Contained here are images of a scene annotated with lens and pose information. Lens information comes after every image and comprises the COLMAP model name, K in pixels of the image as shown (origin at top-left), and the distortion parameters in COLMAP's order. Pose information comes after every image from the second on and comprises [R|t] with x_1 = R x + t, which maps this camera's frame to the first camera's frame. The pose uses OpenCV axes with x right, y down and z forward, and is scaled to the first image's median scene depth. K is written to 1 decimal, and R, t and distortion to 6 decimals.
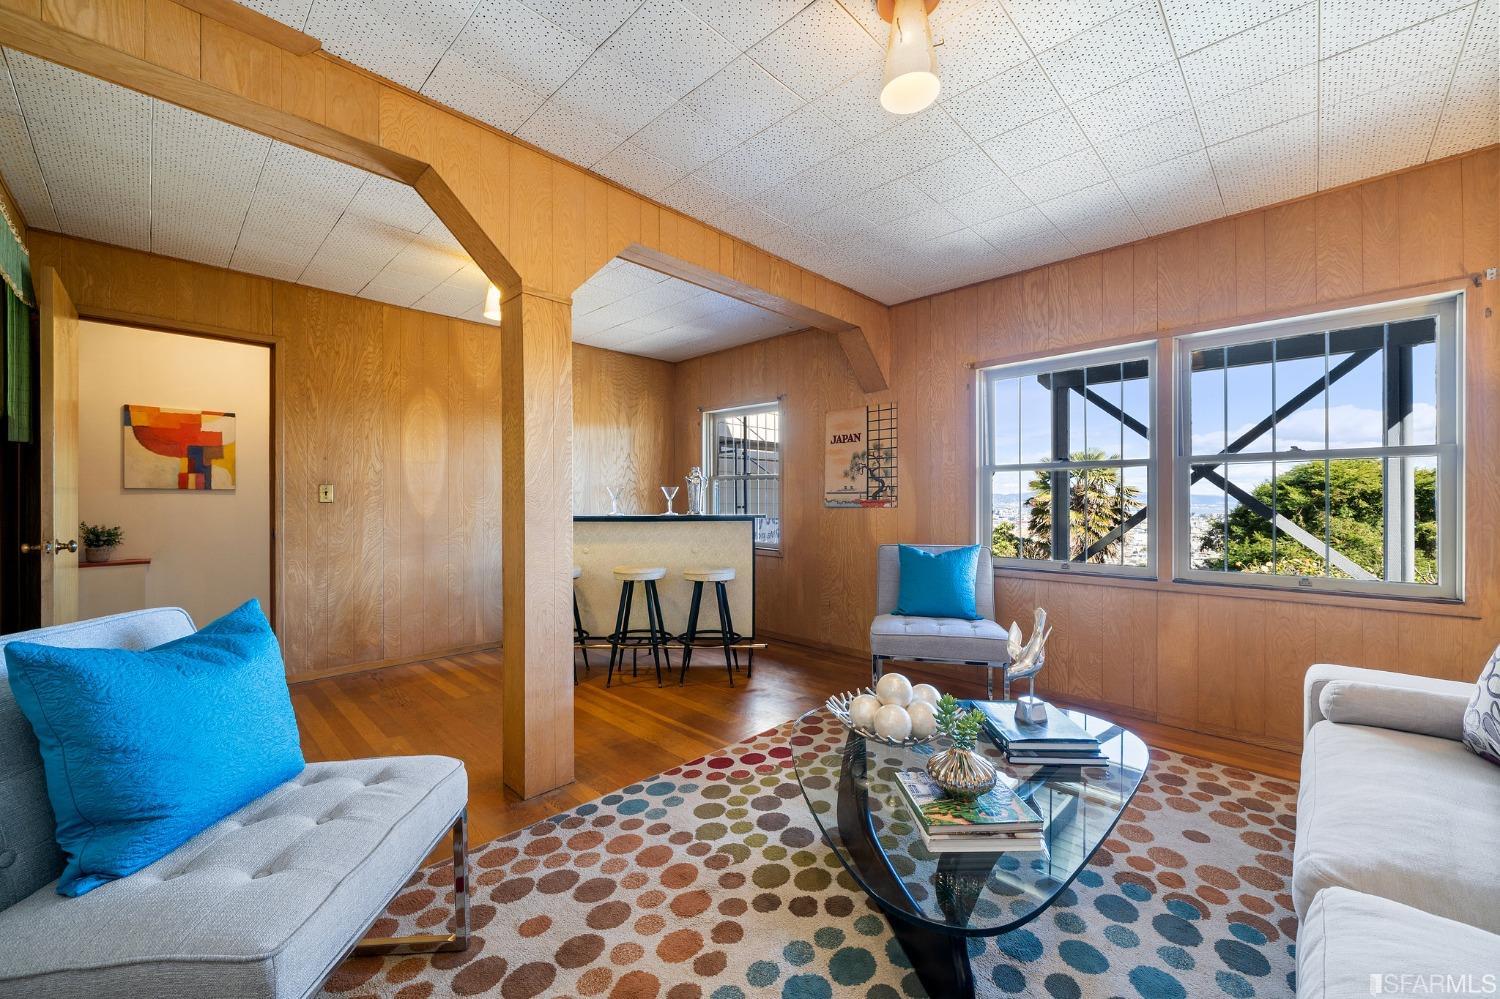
lens RADIAL K [[580.3, 0, 750.0], [0, 580.3, 499.5], [0, 0, 1]] dist [0.000389, 0.000071]
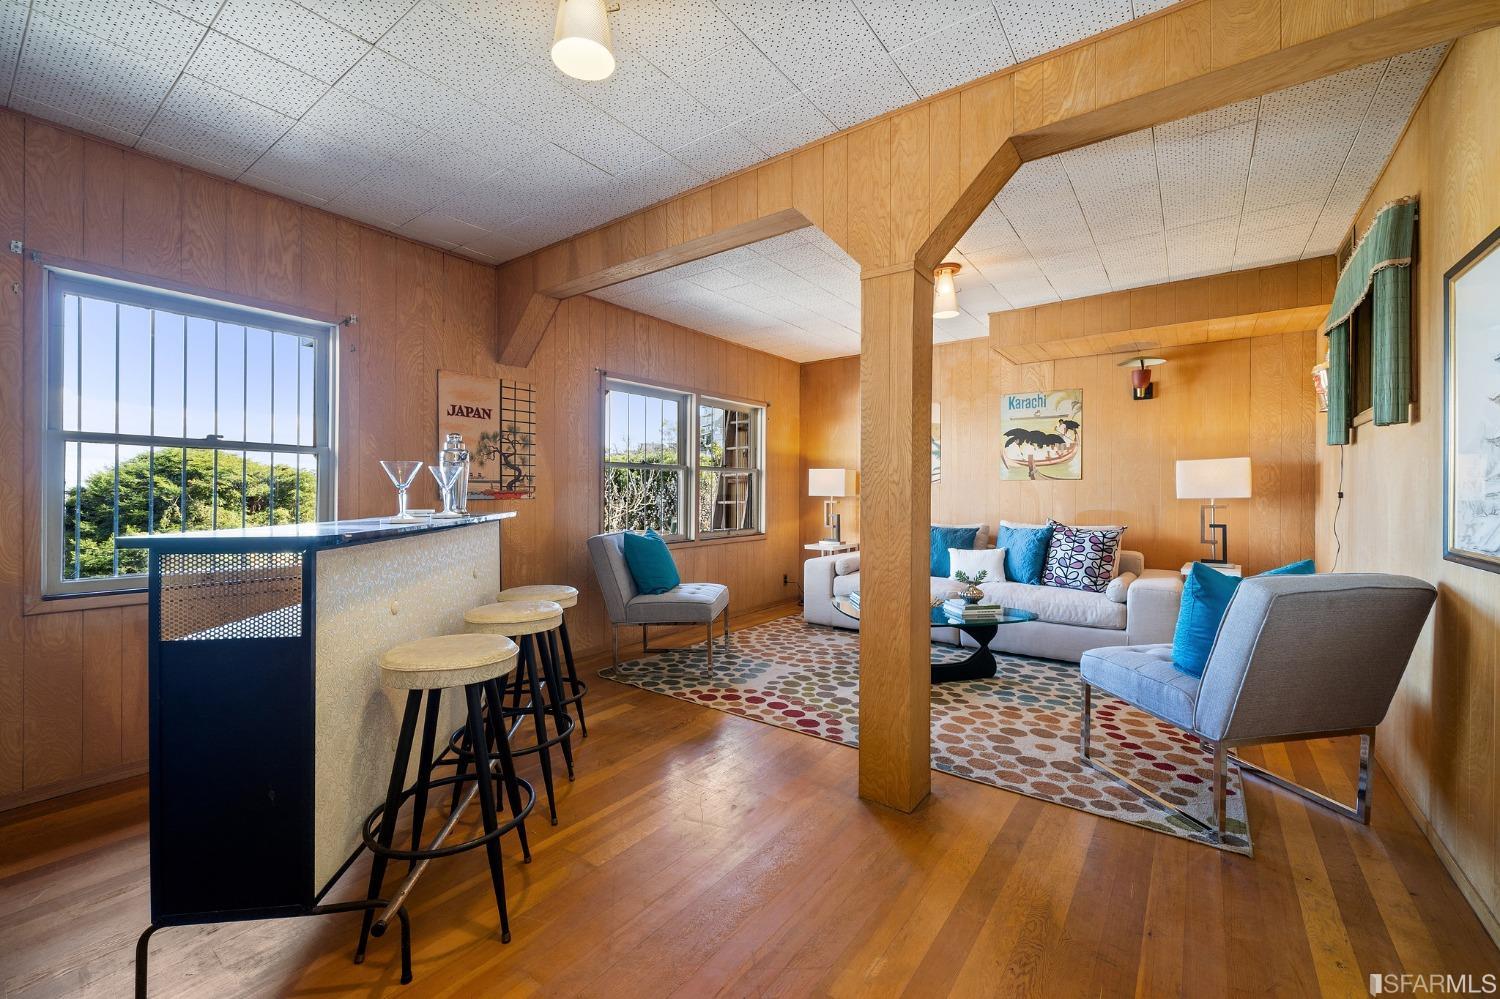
lens RADIAL K [[606.5, 0, 757.8], [0, 606.5, 491.7], [0, 0, 1]] dist [0.000535, 0.000026]
pose [[-0.143202, 0.001127, 0.989693, -0.741818], [-0.006140, 0.999979, -0.002027, 0.001906], [-0.989674, -0.006367, -0.143192, 0.775823]]
